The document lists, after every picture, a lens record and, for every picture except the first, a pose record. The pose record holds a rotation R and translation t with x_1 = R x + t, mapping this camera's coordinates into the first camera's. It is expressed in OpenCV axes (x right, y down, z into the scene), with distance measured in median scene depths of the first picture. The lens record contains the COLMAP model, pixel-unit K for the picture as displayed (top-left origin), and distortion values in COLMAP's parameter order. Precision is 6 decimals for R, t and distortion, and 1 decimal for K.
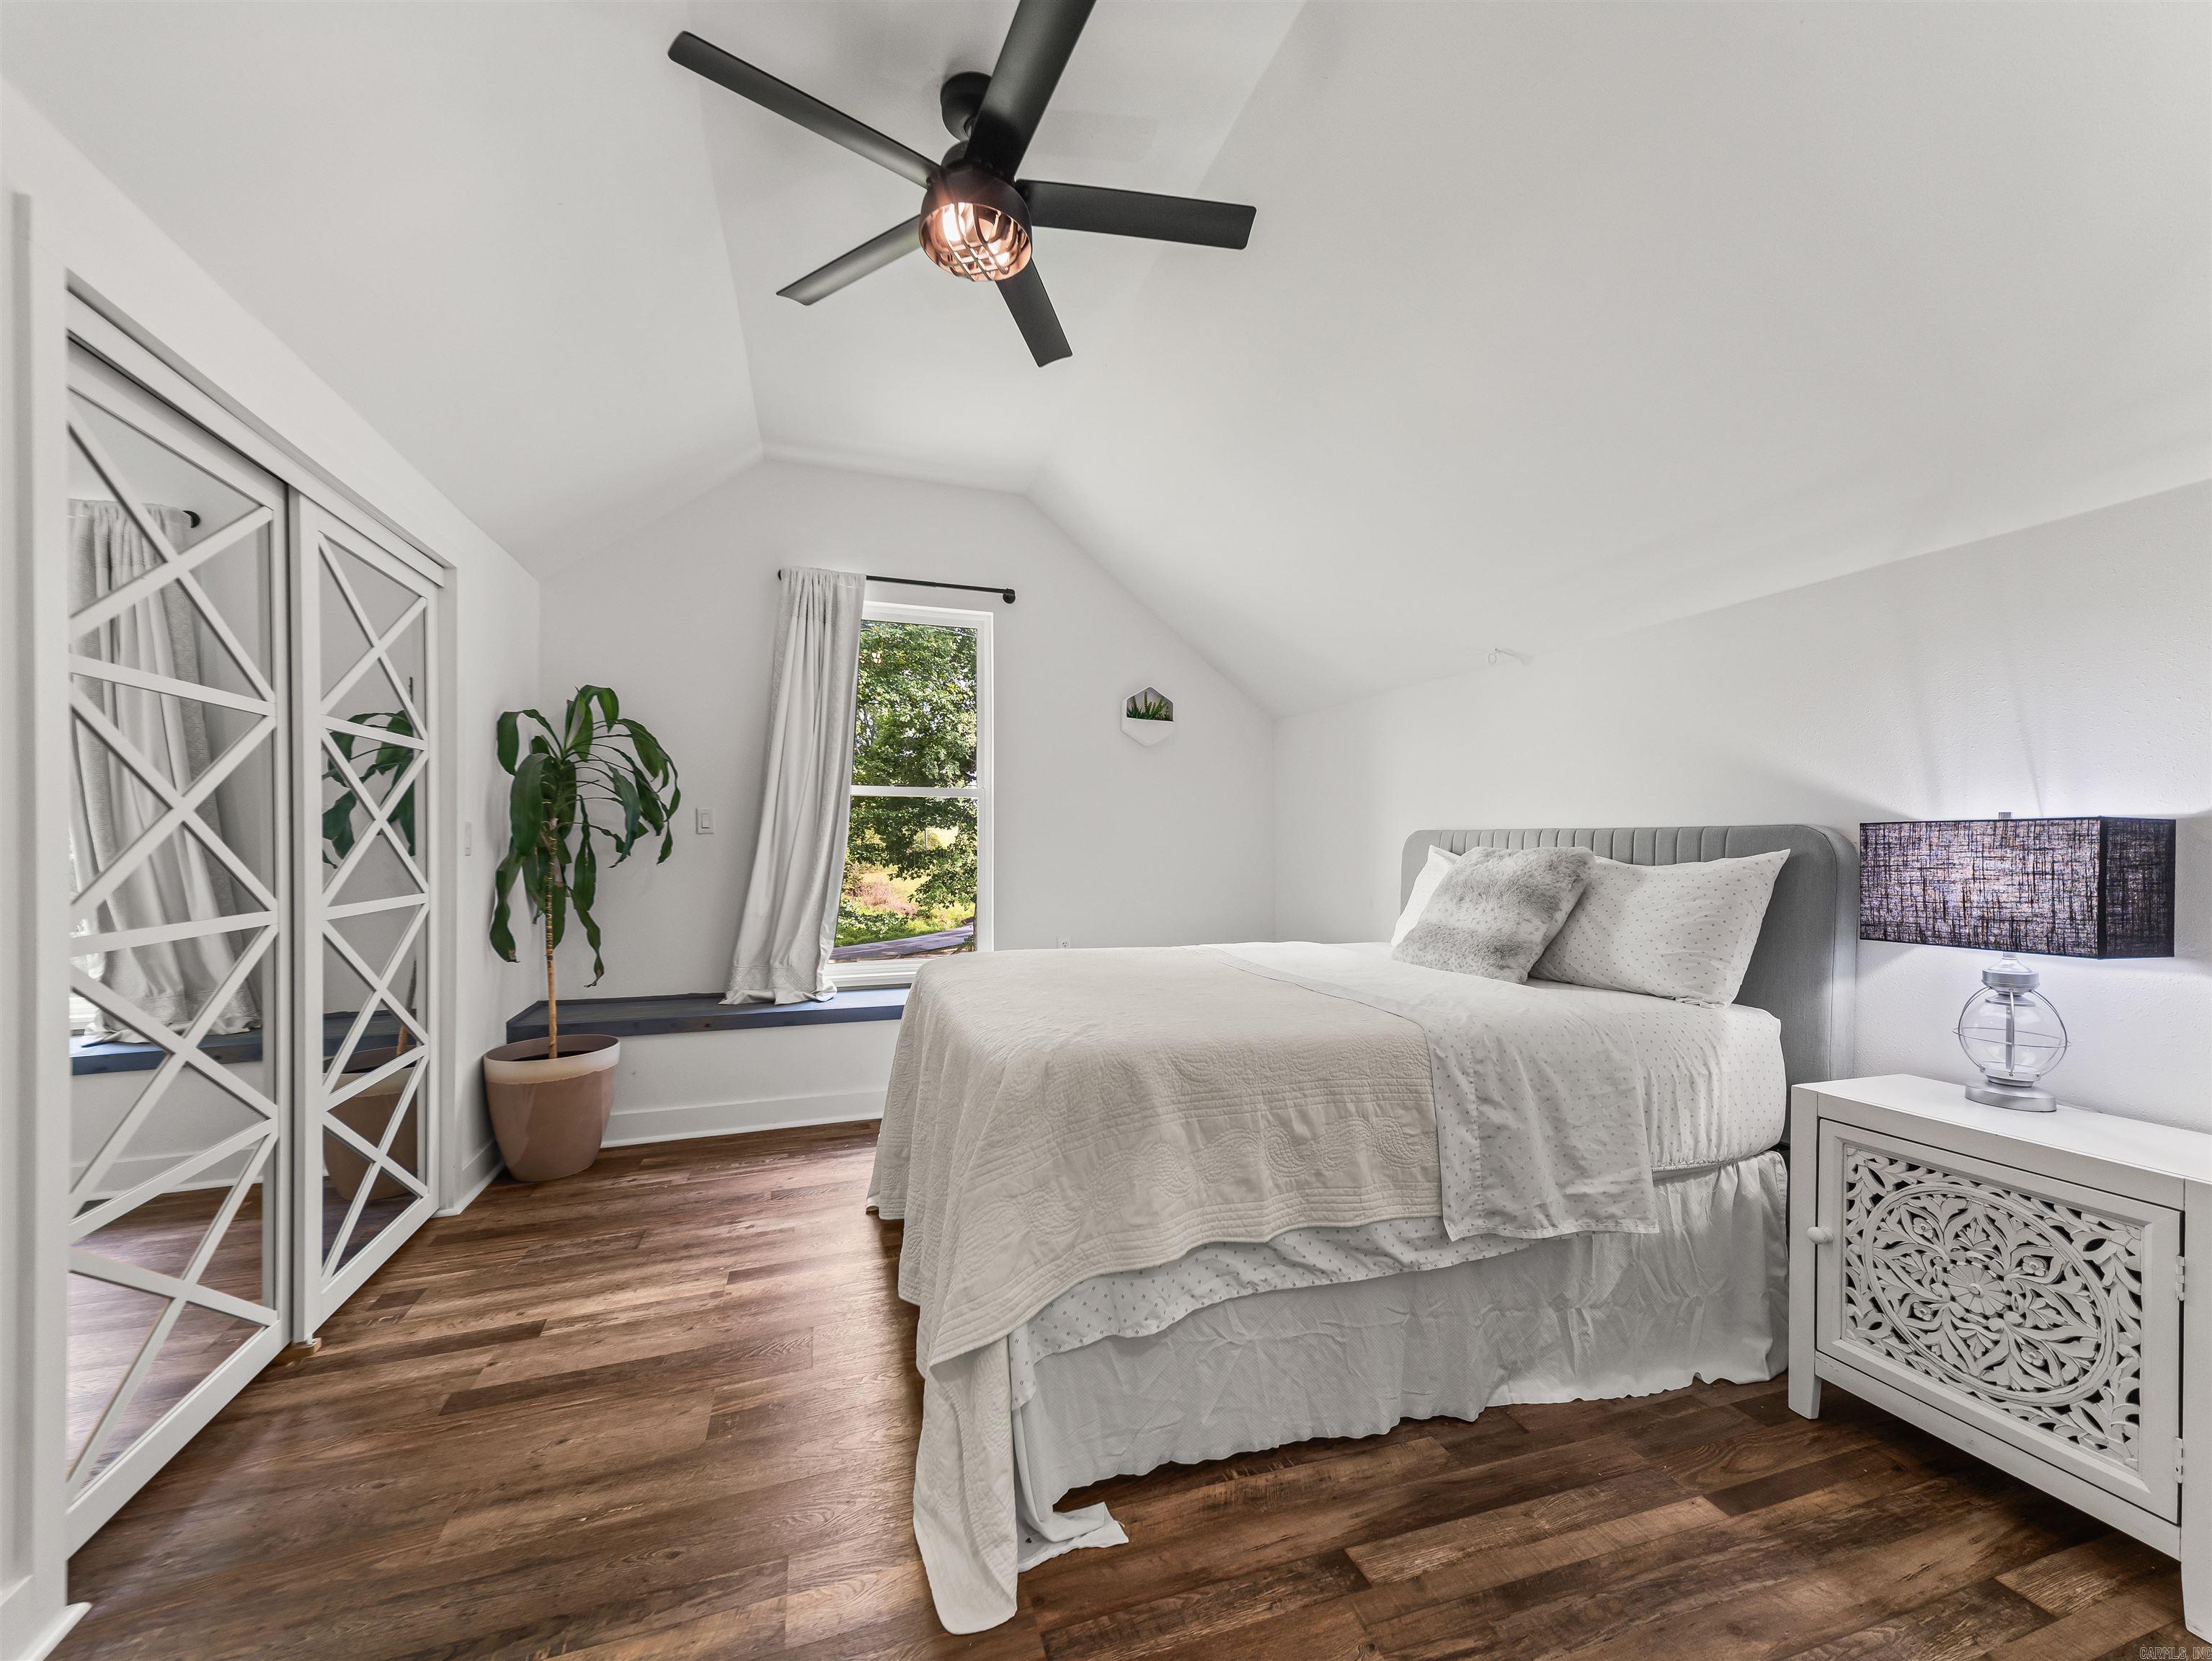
lens RADIAL K [[854.7, 0, 1104.8], [0, 854.7, 839.5], [0, 0, 1]] dist [0.018300, -0.007654]
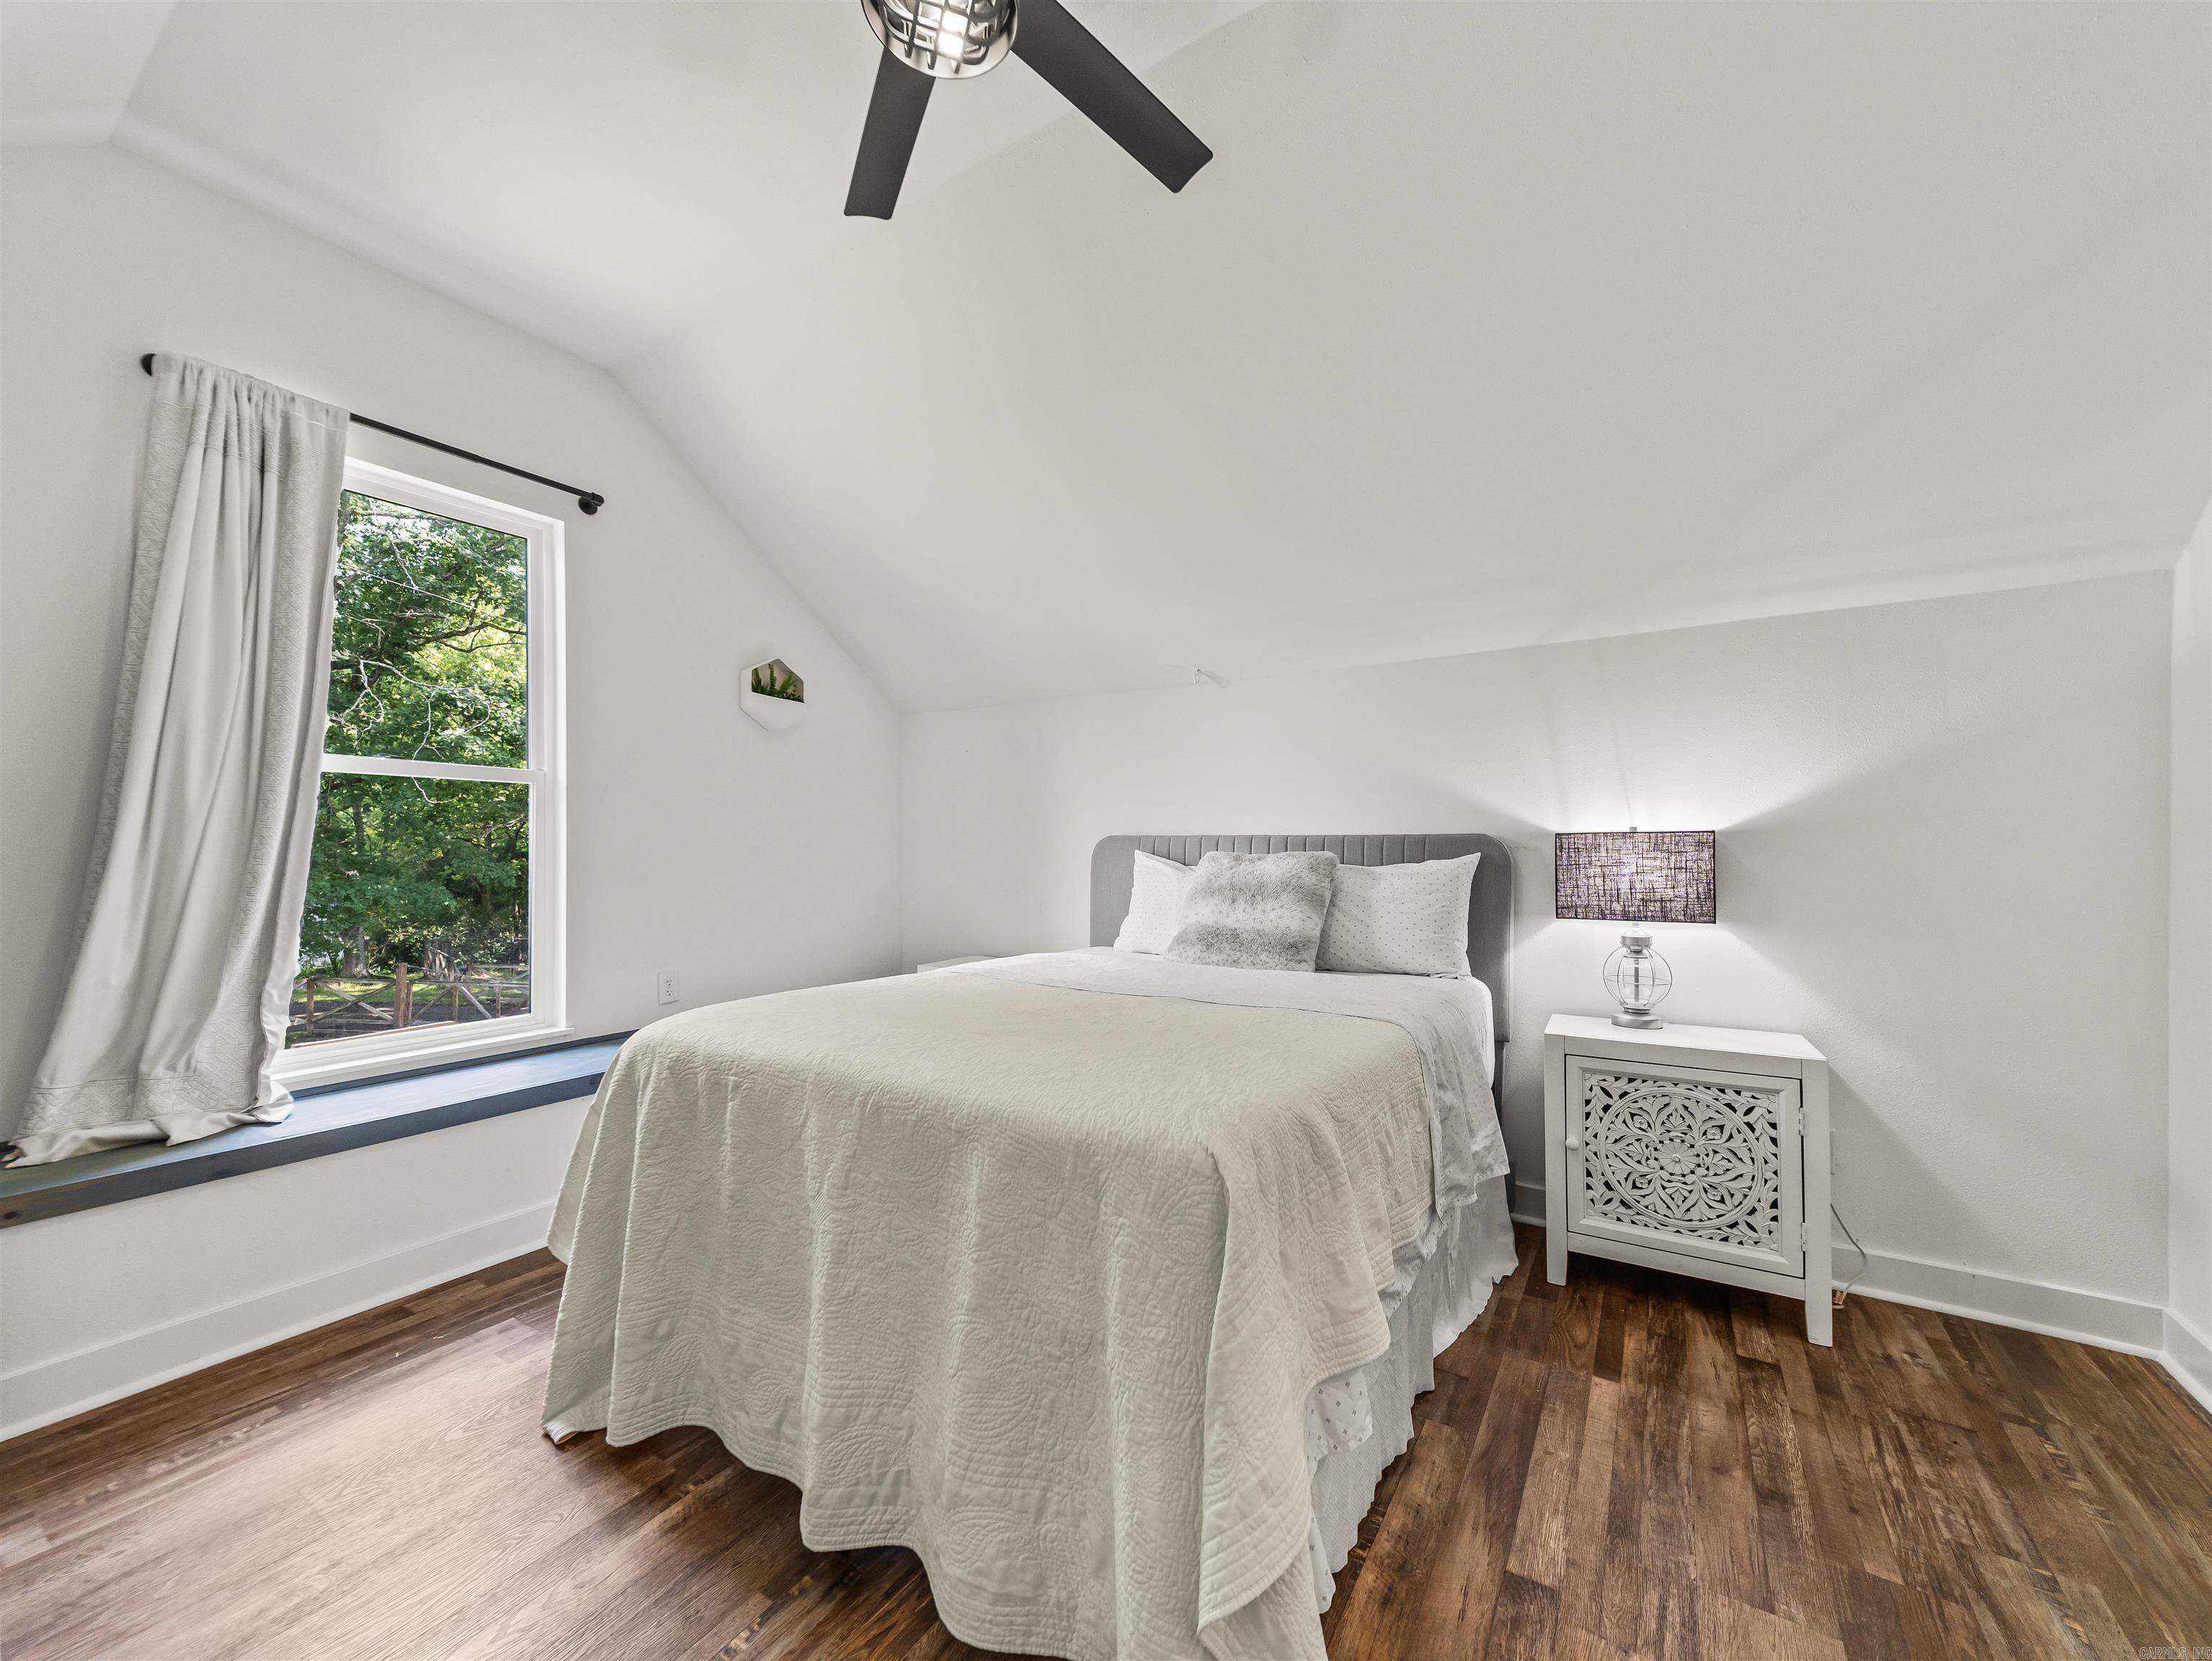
lens RADIAL K [[854.7, 0, 1105.4], [0, 854.7, 839.6], [0, 0, 1]] dist [0.018300, -0.007654]
pose [[0.780317, 0.003817, 0.625373, -0.572860], [-0.001958, 0.999991, -0.003660, -0.002686], [-0.625381, 0.001631, 0.780318, 0.426898]]
